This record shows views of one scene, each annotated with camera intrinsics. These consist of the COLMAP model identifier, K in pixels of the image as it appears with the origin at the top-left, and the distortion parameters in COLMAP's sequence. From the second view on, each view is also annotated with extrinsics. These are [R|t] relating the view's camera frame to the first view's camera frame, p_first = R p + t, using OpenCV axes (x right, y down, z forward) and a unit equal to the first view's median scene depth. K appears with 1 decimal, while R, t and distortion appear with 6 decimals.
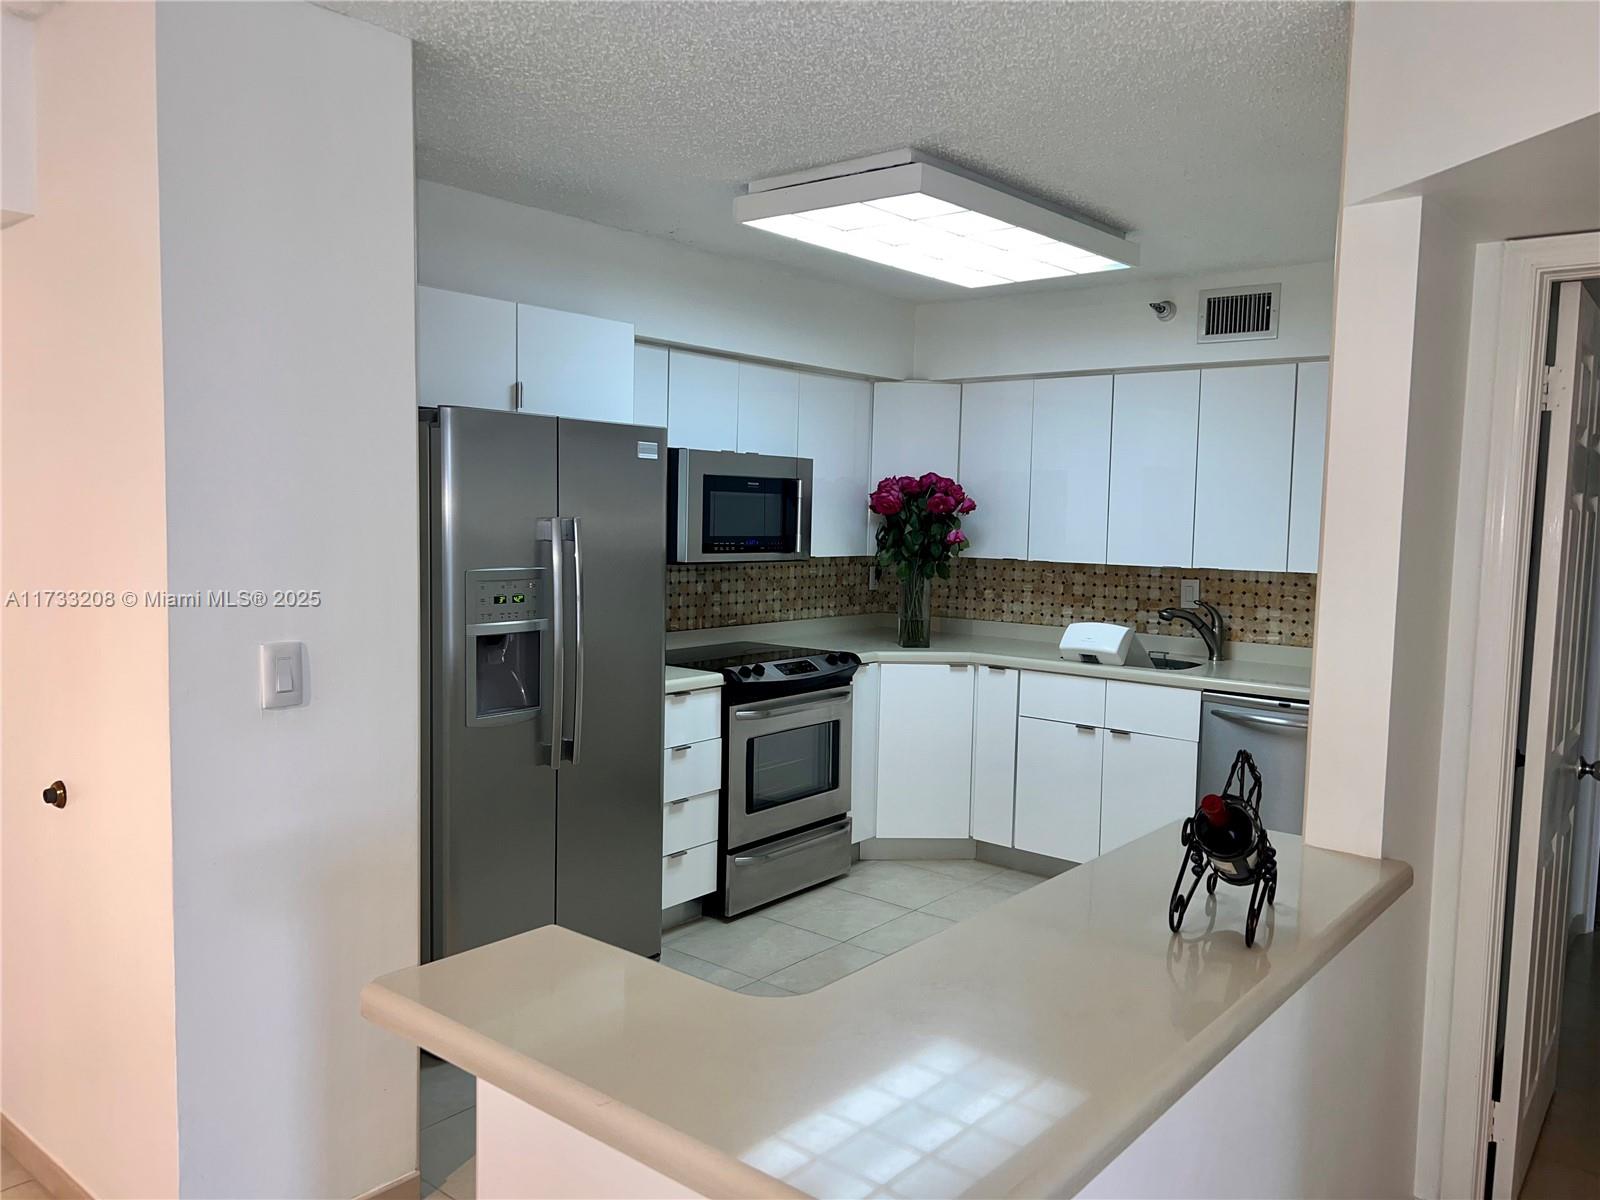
lens RADIAL K [[1206.7, 0, 797.5], [0, 1206.7, 604.1], [0, 0, 1]] dist [0.058258, -0.057423]
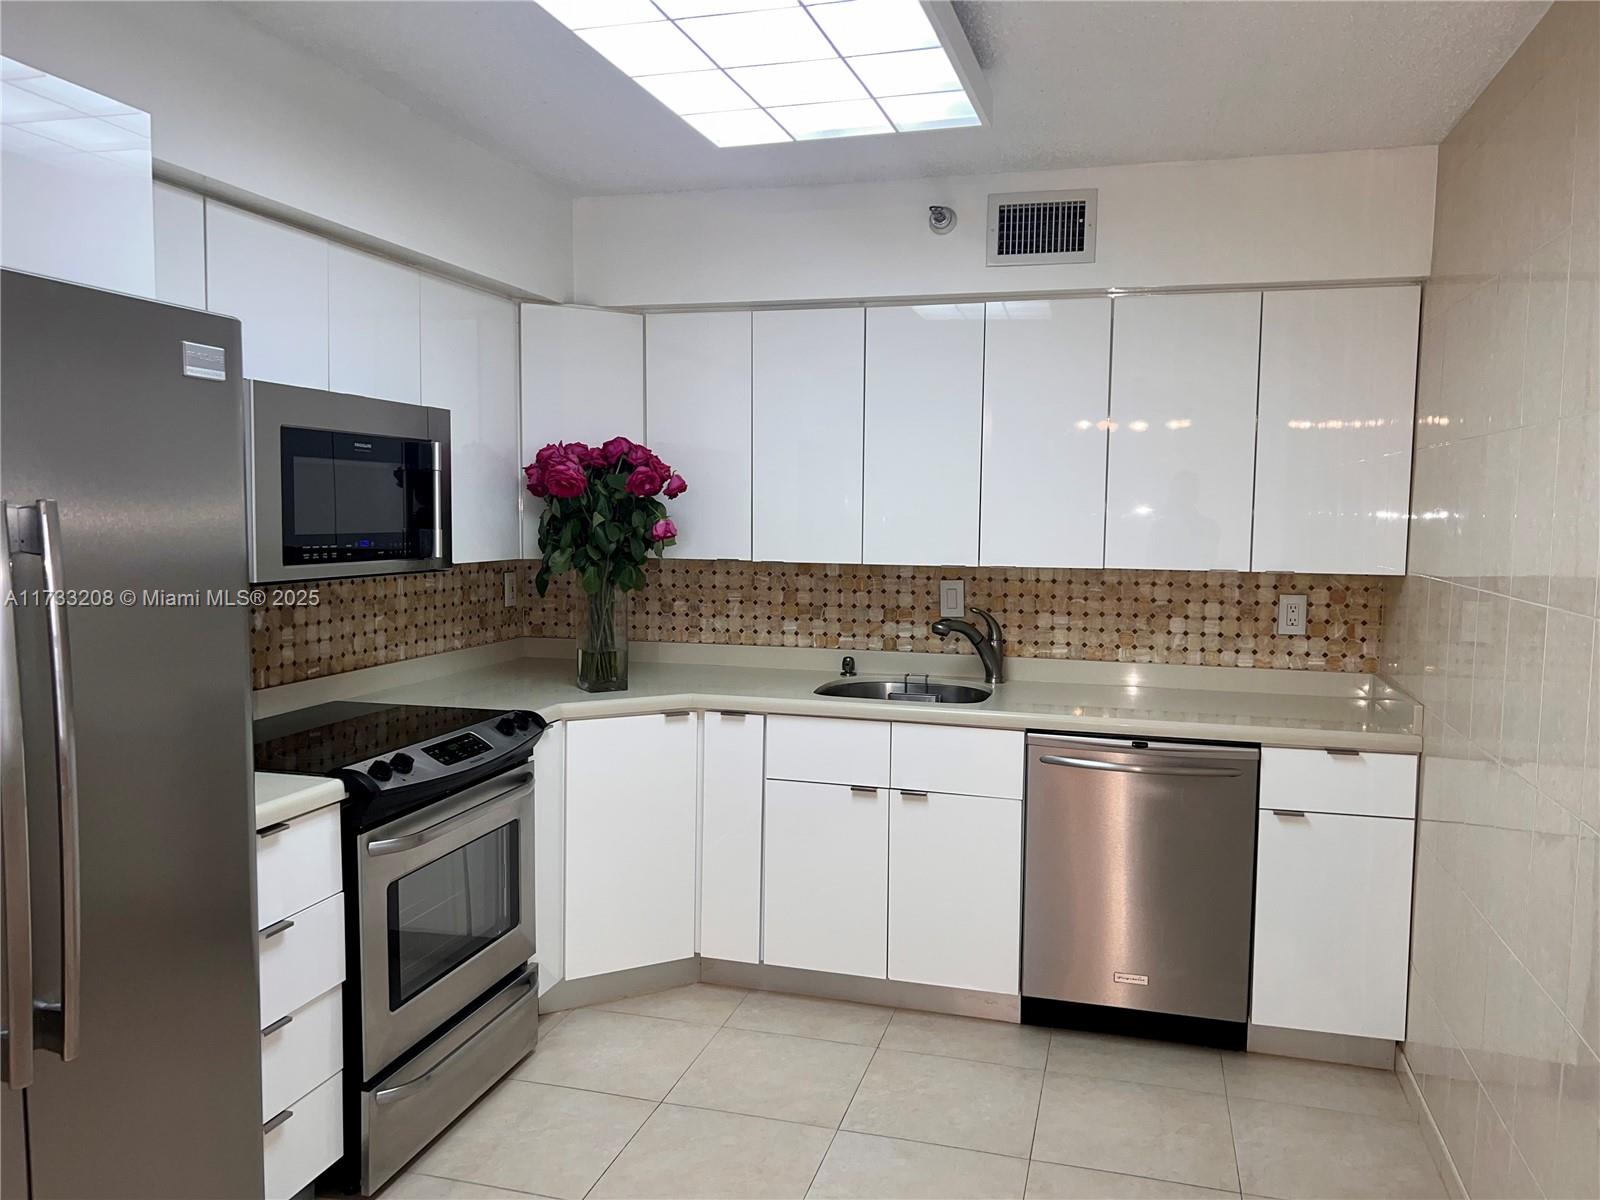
lens RADIAL K [[1206.7, 0, 808.5], [0, 1206.7, 609.8], [0, 0, 1]] dist [0.058258, -0.057423]
pose [[0.912581, -0.043614, 0.406563, -0.079461], [0.038395, 0.999042, 0.020990, -0.021694], [-0.407089, -0.003545, 0.913382, 0.340822]]
